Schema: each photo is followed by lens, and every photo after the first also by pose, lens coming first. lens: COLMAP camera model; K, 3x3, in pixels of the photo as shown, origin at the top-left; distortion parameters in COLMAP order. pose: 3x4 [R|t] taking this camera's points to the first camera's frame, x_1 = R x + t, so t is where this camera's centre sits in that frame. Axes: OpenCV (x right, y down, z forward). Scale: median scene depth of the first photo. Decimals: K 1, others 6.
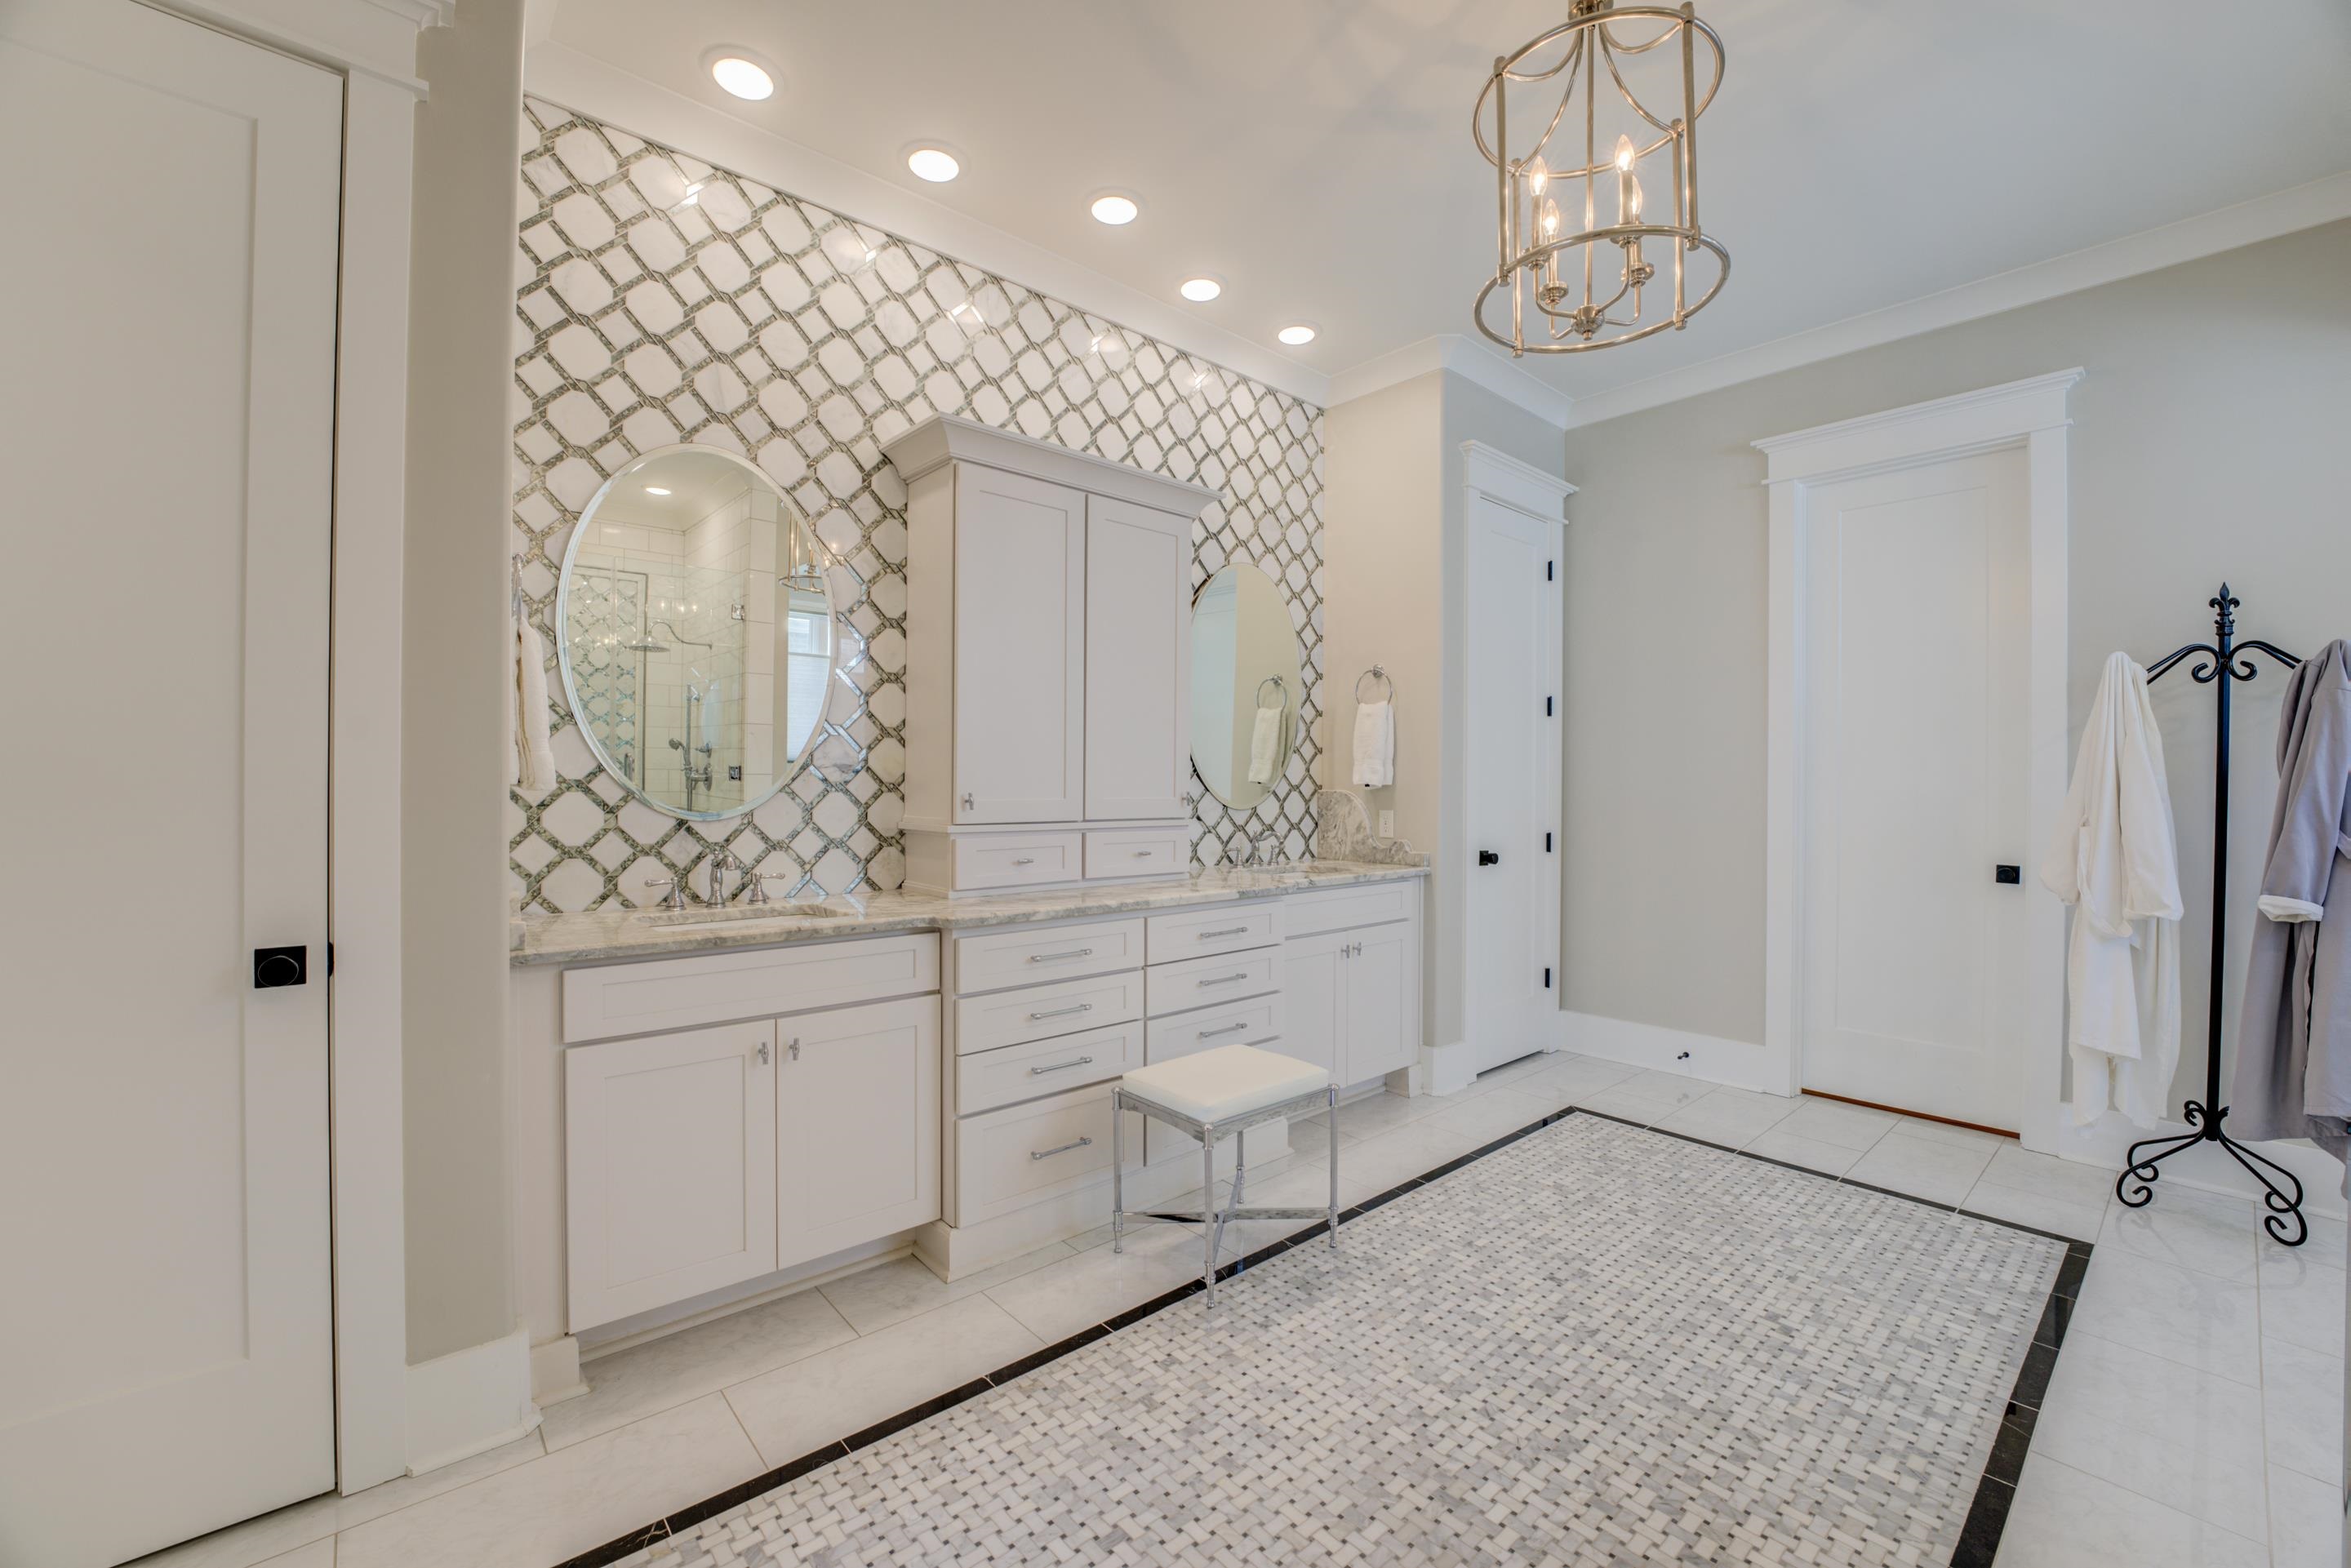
lens RADIAL K [[952.8, 0, 1172.7], [0, 952.8, 783.7], [0, 0, 1]] dist [-0.037740, 0.007137]
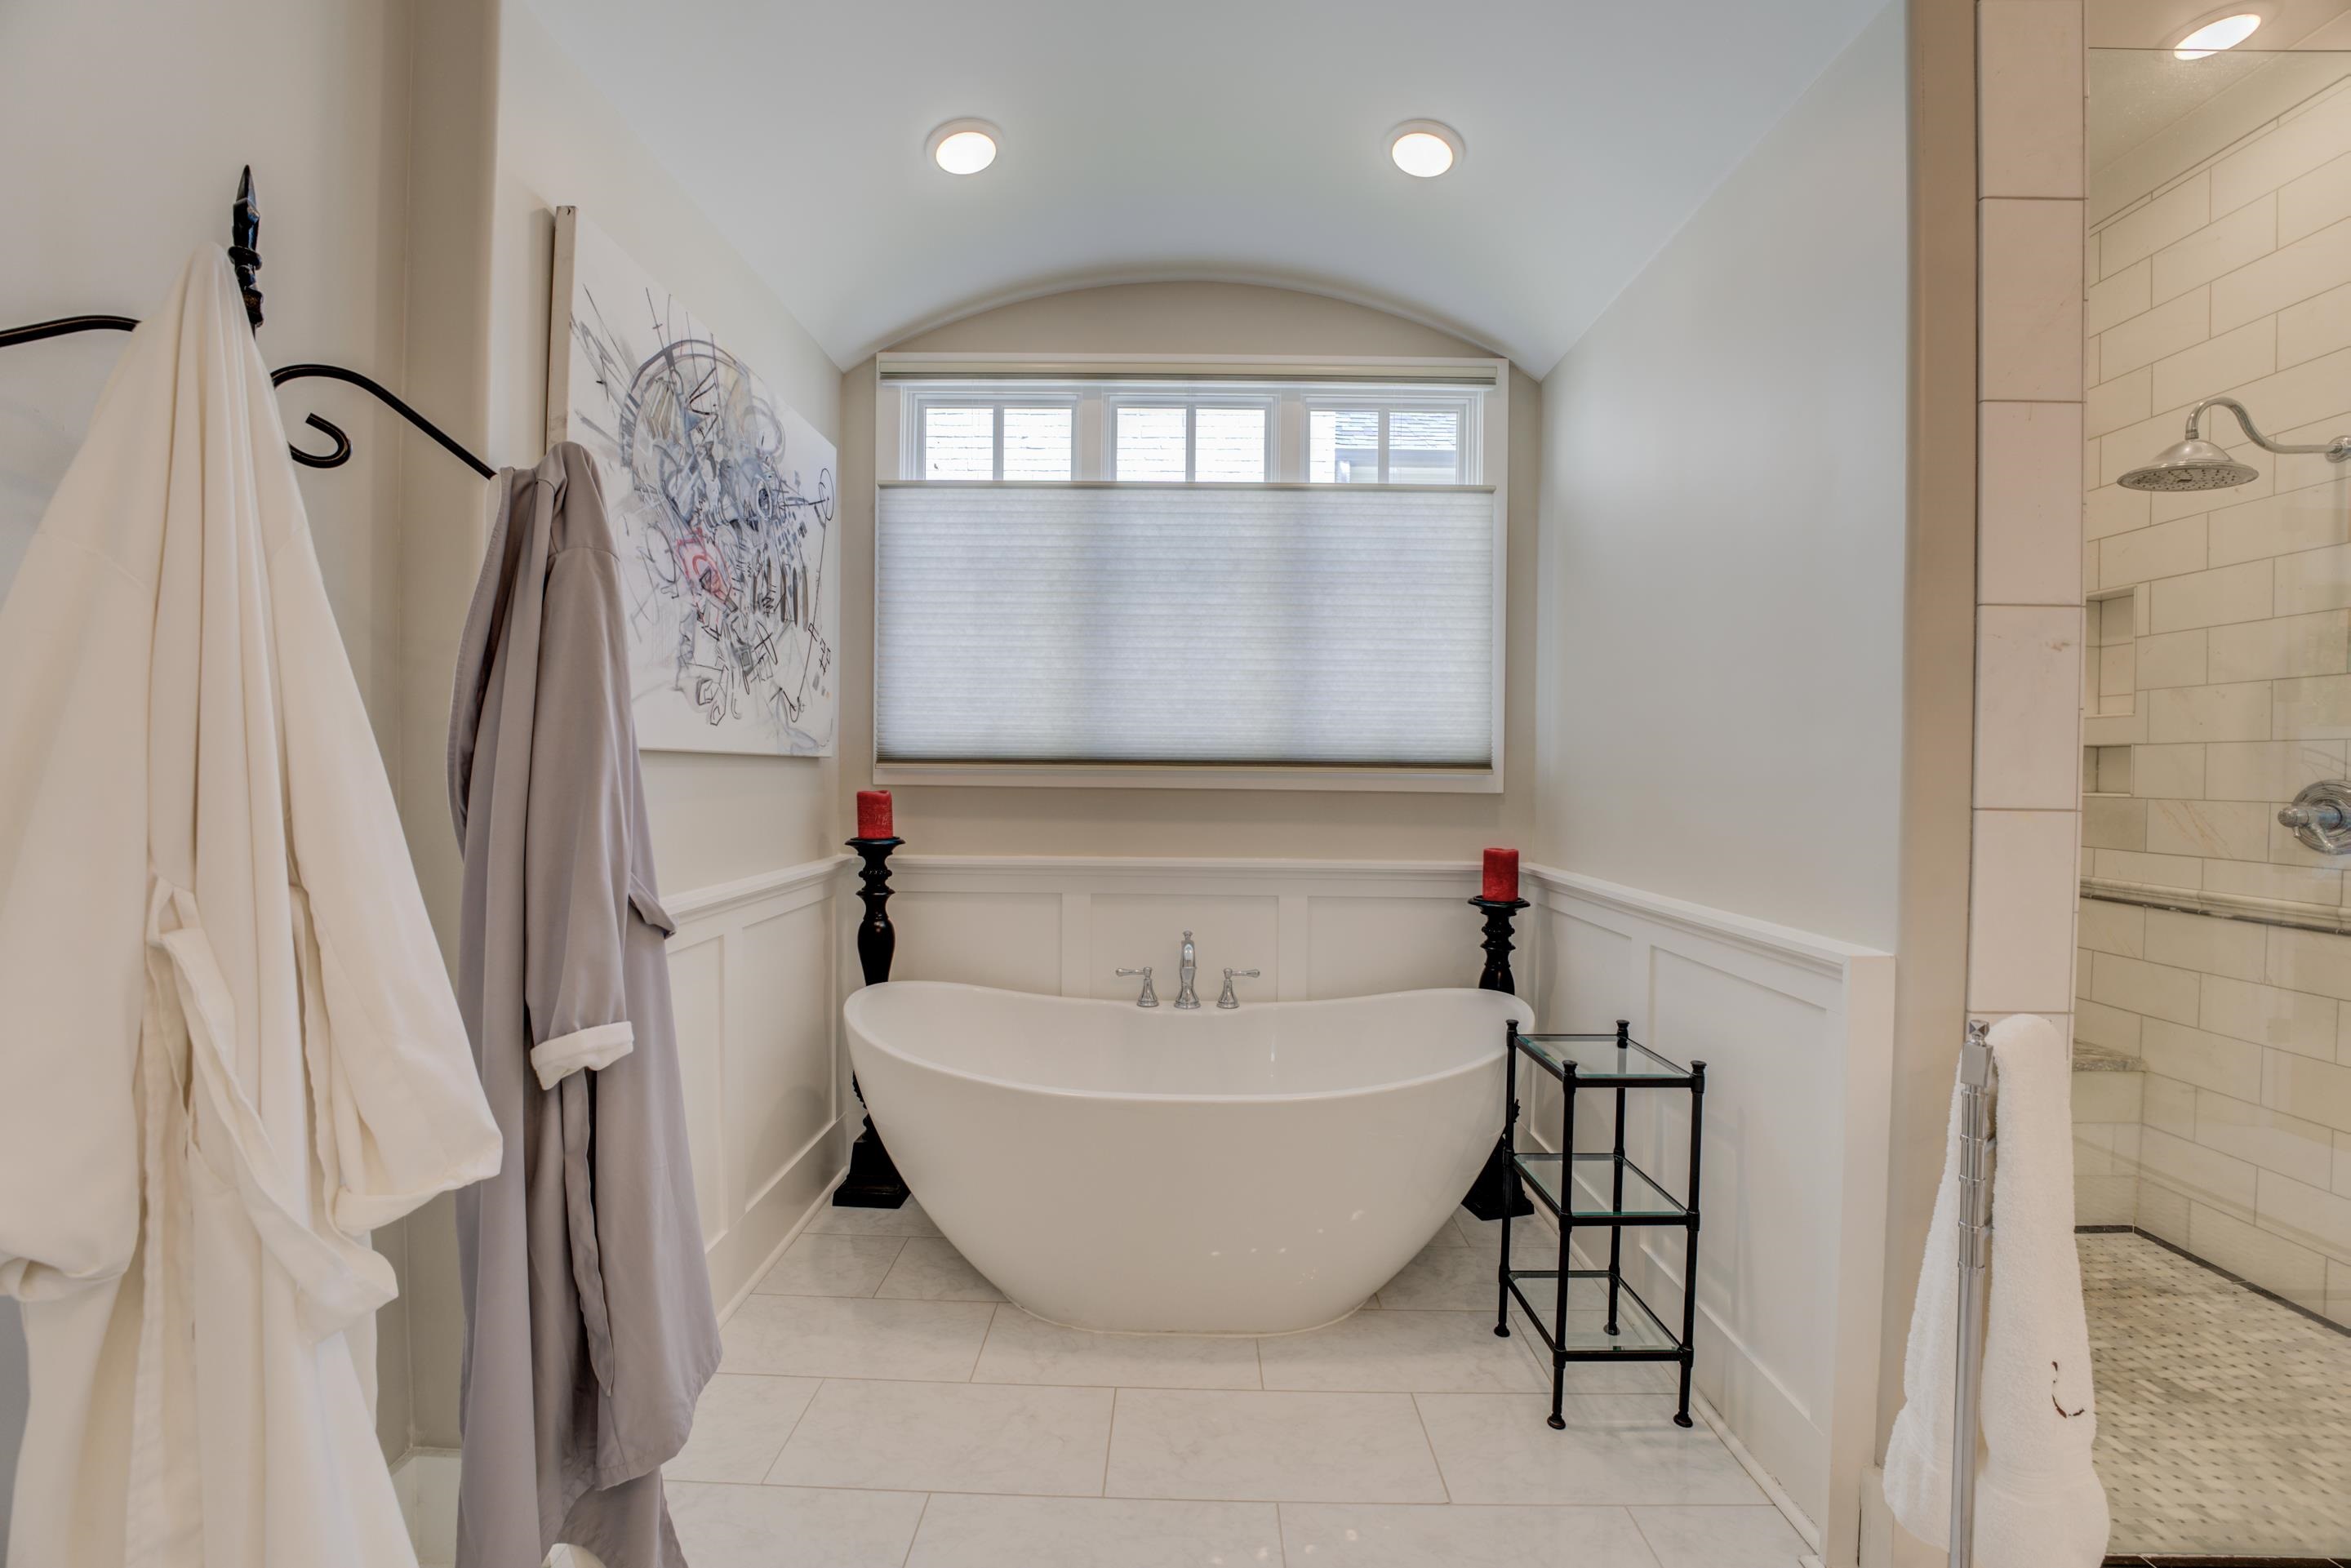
lens RADIAL K [[952.8, 0, 1172.7], [0, 952.8, 783.7], [0, 0, 1]] dist [-0.037740, 0.007137]
pose [[-0.755716, -0.030604, 0.654184, 0.679111], [-0.021439, 0.999528, 0.021994, -0.002387], [-0.654548, 0.002597, -0.756016, 1.075670]]
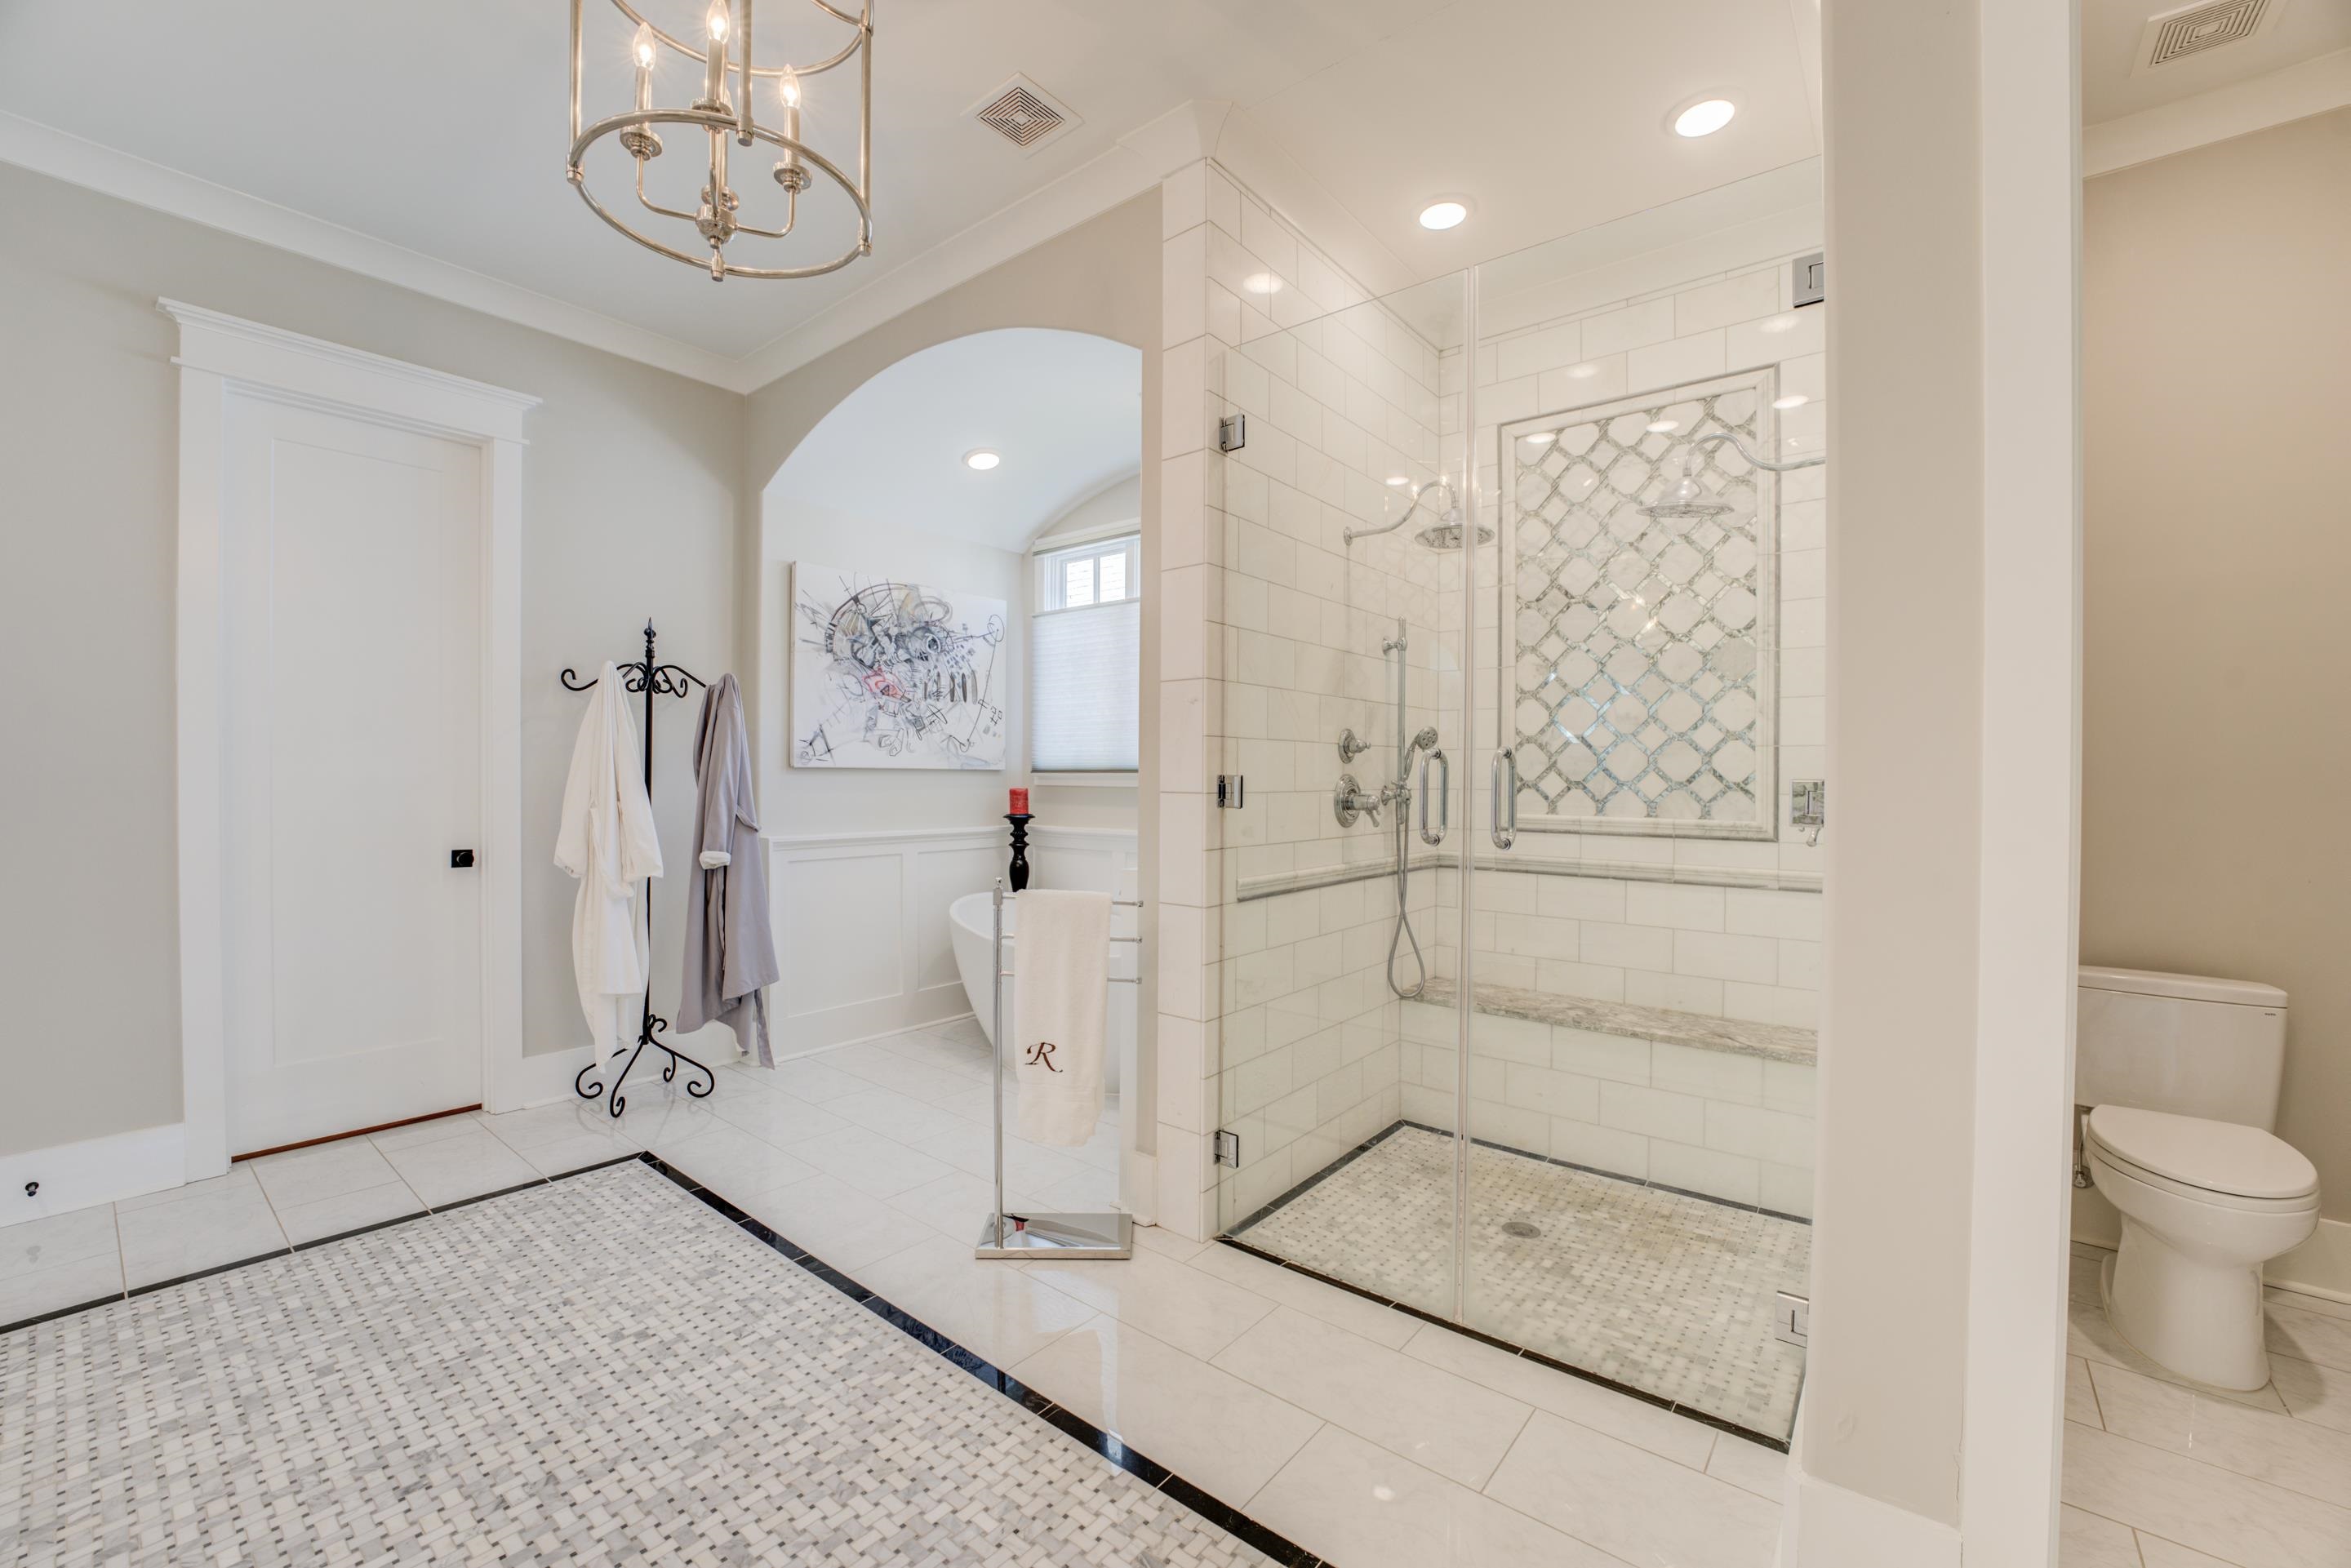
lens RADIAL K [[952.8, 0, 1172.7], [0, 952.8, 783.7], [0, 0, 1]] dist [-0.037740, 0.007137]
pose [[-0.169748, -0.017317, 0.985335, -0.320608], [-0.003237, 0.999850, 0.017015, -0.006575], [-0.985482, -0.000301, -0.169778, 0.513358]]
